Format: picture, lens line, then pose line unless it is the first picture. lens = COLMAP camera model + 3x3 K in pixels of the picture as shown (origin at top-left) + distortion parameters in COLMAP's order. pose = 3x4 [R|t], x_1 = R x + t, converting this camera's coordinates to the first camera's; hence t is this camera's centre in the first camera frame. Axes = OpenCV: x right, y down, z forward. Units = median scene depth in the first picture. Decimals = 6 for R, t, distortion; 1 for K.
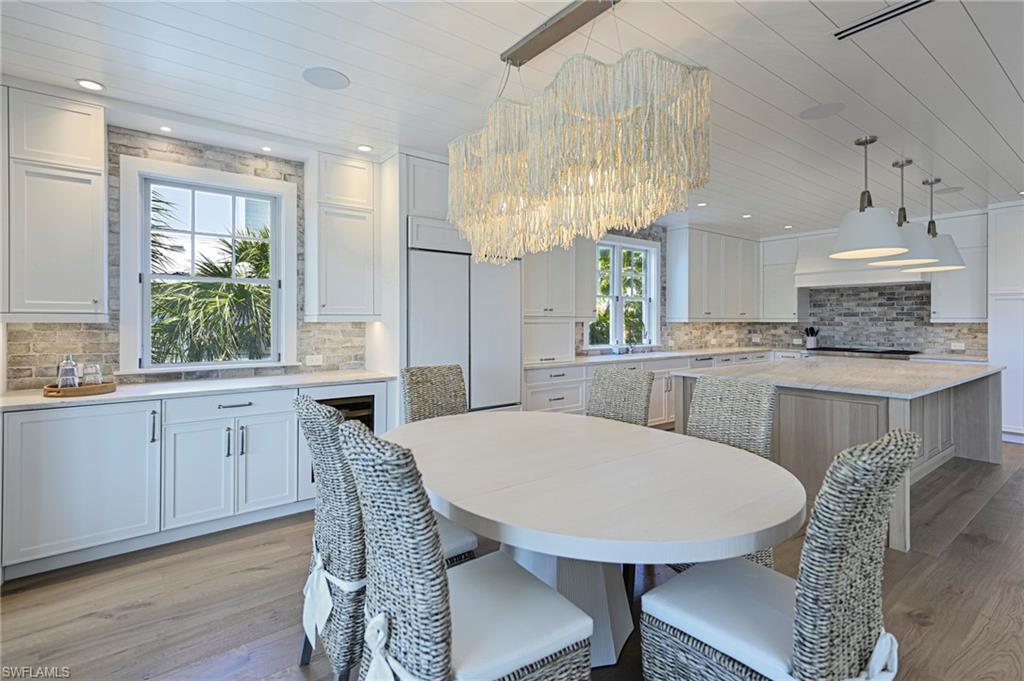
lens RADIAL K [[486.2, 0, 515.6], [0, 486.2, 317.6], [0, 0, 1]] dist [0.013648, -0.003092]
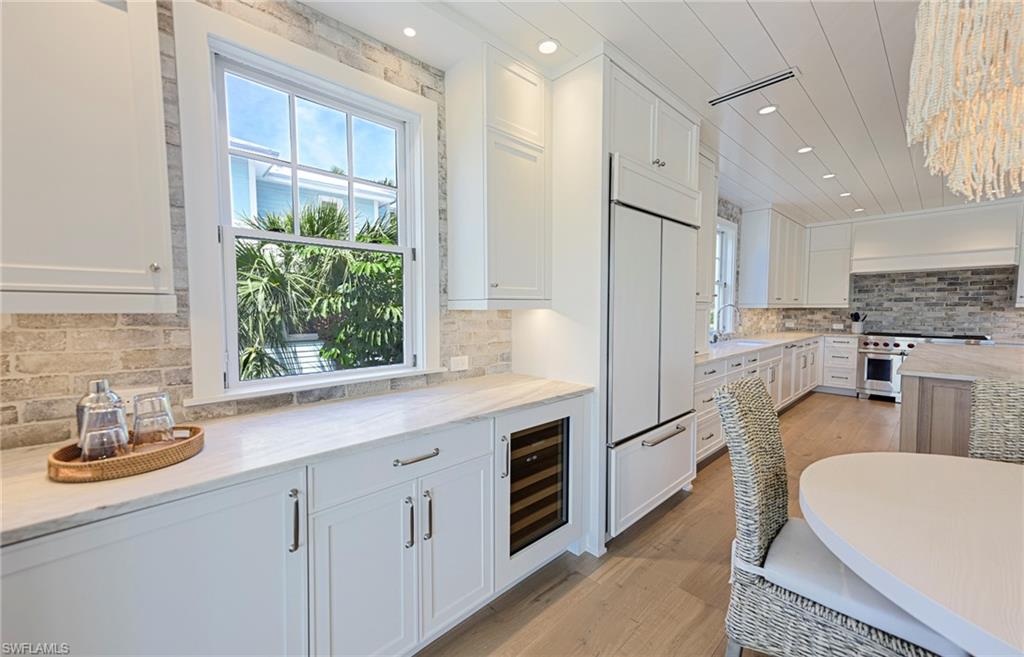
lens RADIAL K [[405.2, 0, 503.6], [0, 405.2, 327.0], [0, 0, 1]] dist [0.014636, 0.001728]
pose [[0.995705, -0.007133, 0.092309, -0.237830], [0.002016, 0.998462, 0.055407, 0.001137], [-0.092562, -0.054983, 0.994188, 0.242227]]
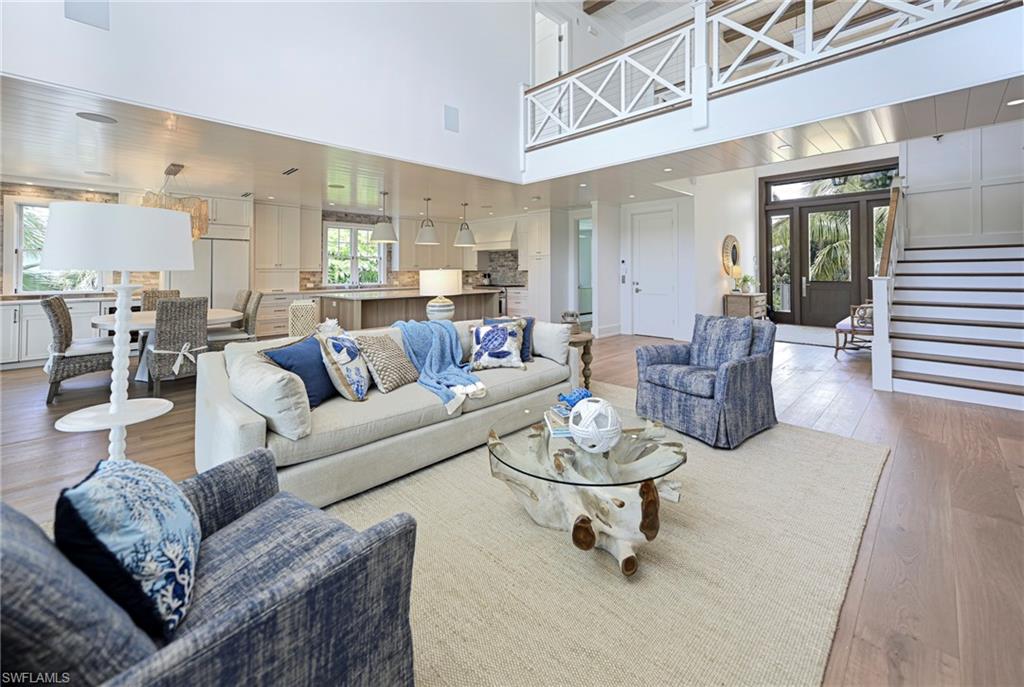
lens RADIAL K [[463.9, 0, 576.2], [0, 463.9, 276.4], [0, 0, 1]] dist [0.019923, 0.000551]
pose [[0.992272, -0.009764, 0.123700, 0.798818], [0.007528, 0.999800, 0.018528, 0.002368], [-0.123856, -0.017454, 0.992147, -0.816436]]
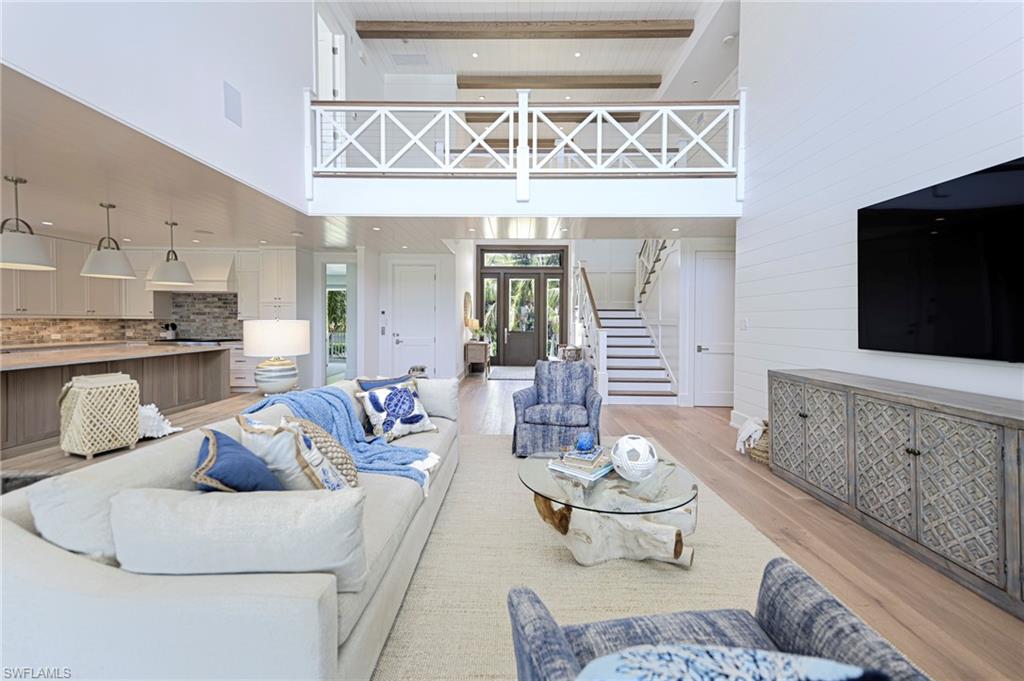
lens RADIAL K [[416.7, 0, 539.3], [0, 416.7, 340.1], [0, 0, 1]] dist [0.019910, -0.001103]
pose [[0.602312, -0.034784, 0.797503, 0.338388], [-0.010105, 0.998638, 0.051189, -0.002672], [-0.798197, -0.038890, 0.601140, -0.500464]]
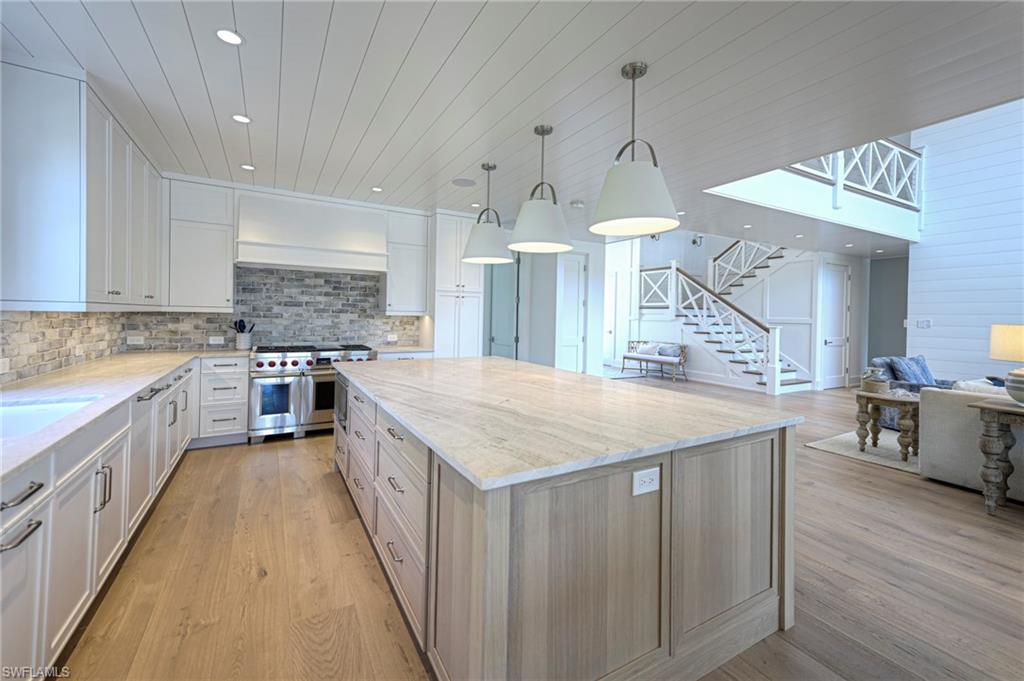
lens RADIAL K [[416.7, 0, 518.2], [0, 416.7, 320.8], [0, 0, 1]] dist [0.019910, -0.001103]
pose [[0.115714, -0.009371, 0.993238, 0.042584], [-0.024547, 0.999623, 0.012291, 0.004156], [-0.992979, -0.025804, 0.115441, 0.593837]]
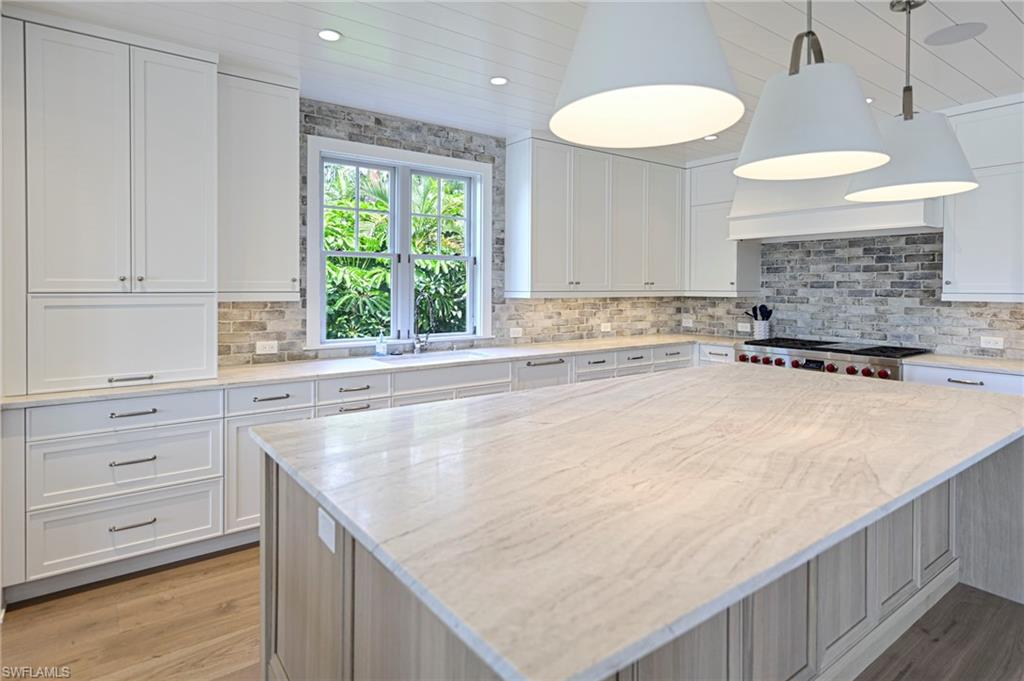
lens RADIAL K [[557.8, 0, 503.1], [0, 557.8, 289.6], [0, 0, 1]] dist [0.005977, -0.001694]
pose [[0.999597, 0.001602, -0.028332, 0.336607], [-0.001261, 0.999927, 0.012045, -0.009100], [0.028350, -0.012004, 0.999526, 0.321178]]
